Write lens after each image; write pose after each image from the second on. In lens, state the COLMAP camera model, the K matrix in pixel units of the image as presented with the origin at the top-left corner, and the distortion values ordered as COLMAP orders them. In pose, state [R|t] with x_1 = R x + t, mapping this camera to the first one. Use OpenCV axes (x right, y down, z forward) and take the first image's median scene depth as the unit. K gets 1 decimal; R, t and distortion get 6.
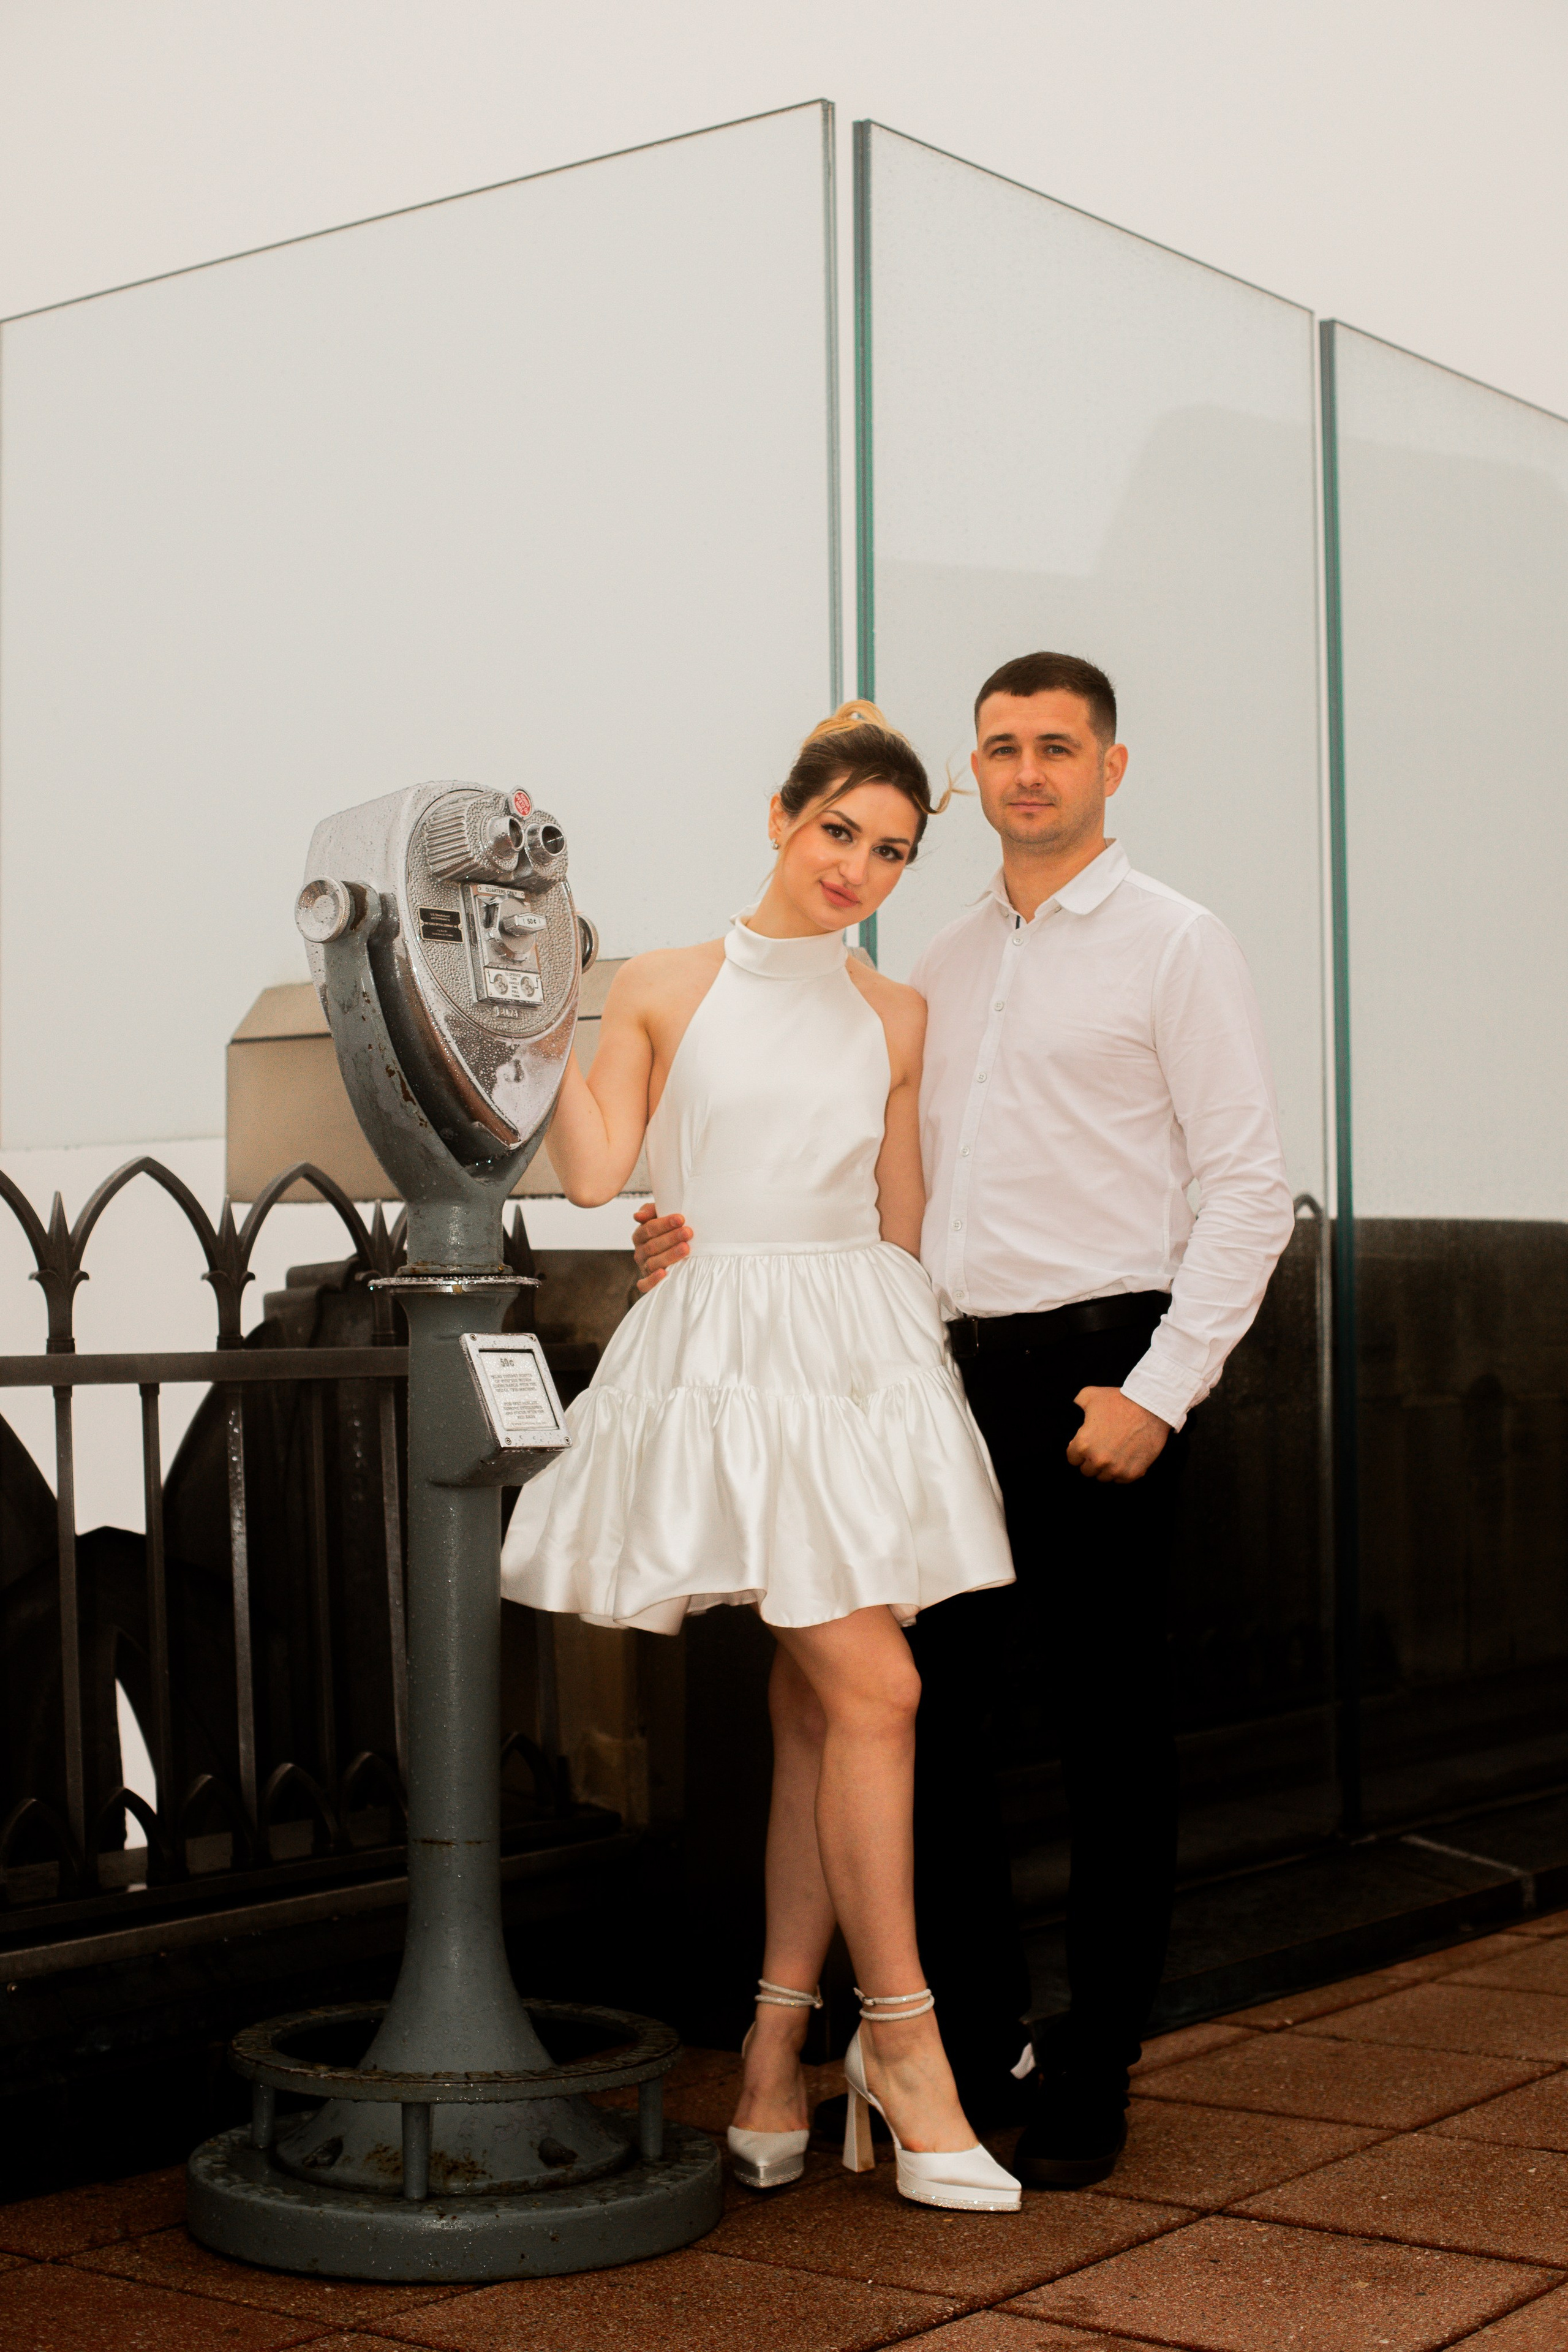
lens RADIAL K [[3524.4, 0, 784.0], [0, 3524.4, 1176.0], [0, 0, 1]] dist [-0.110580, 0.034041]
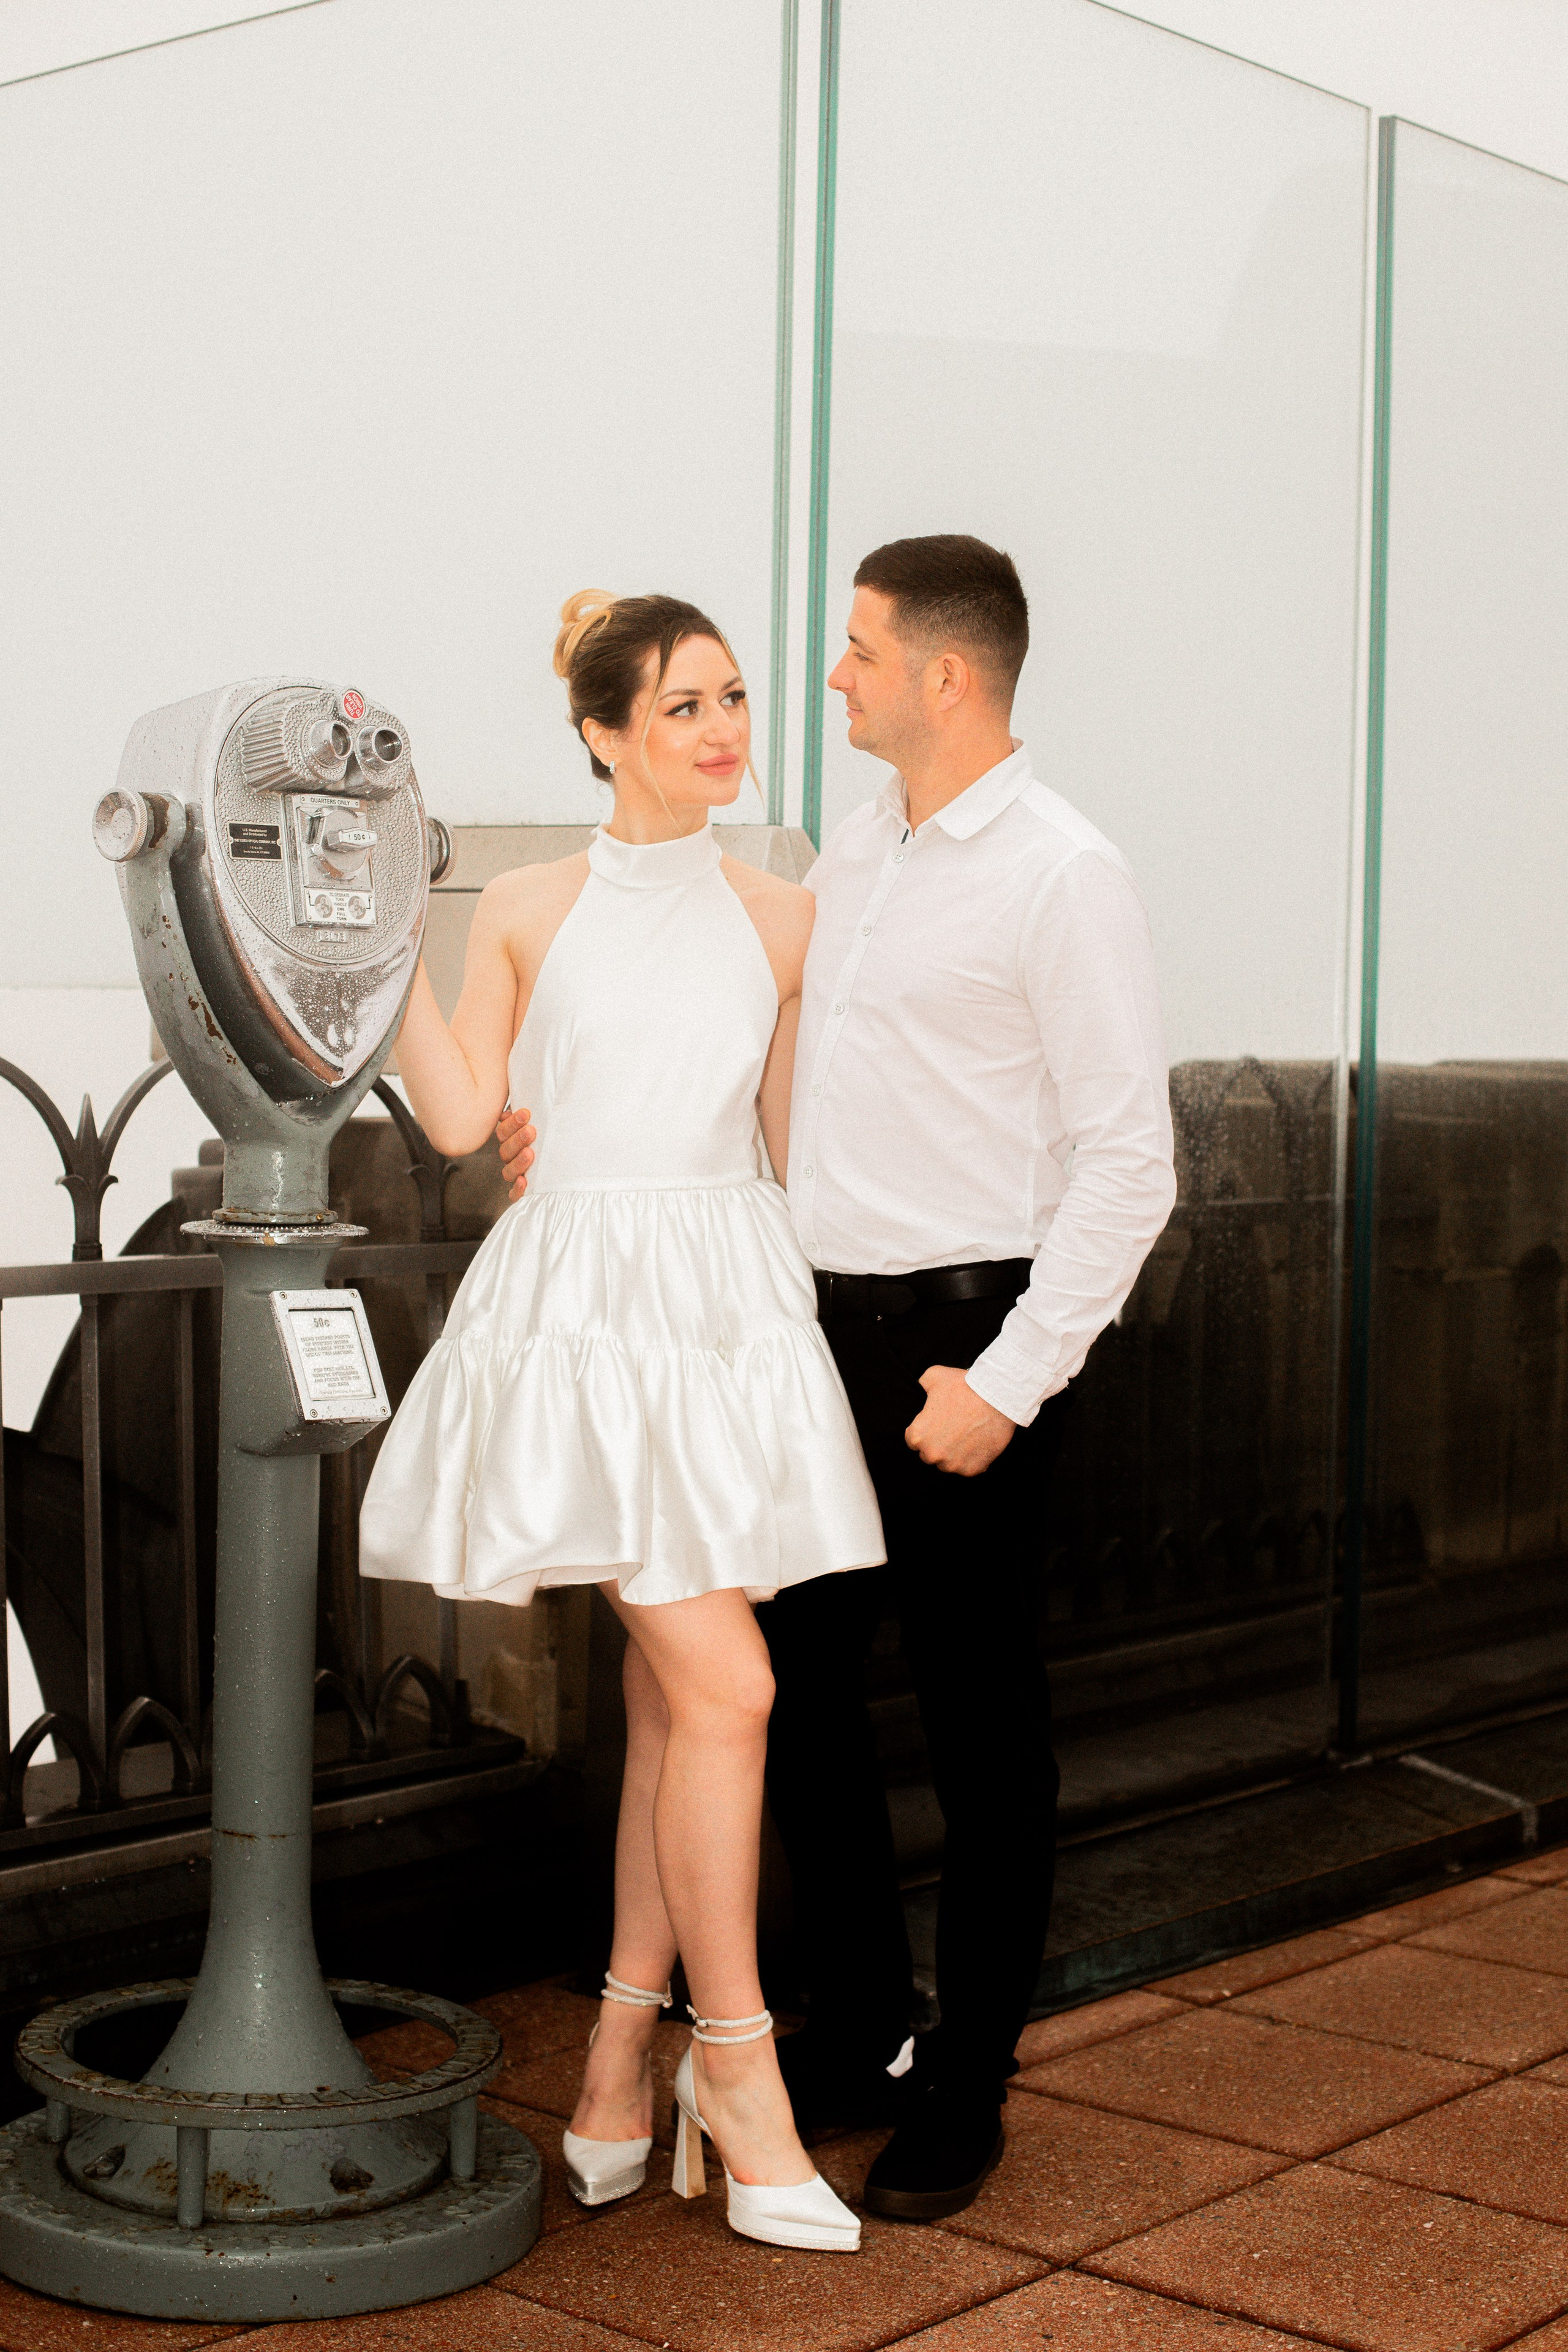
lens RADIAL K [[3524.4, 0, 784.0], [0, 3524.4, 1176.0], [0, 0, 1]] dist [-0.110580, 0.034041]
pose [[0.997991, 0.032623, -0.054309, 0.088214], [-0.028031, 0.996132, 0.083273, -0.063387], [0.056816, -0.081583, 0.995046, 0.100975]]
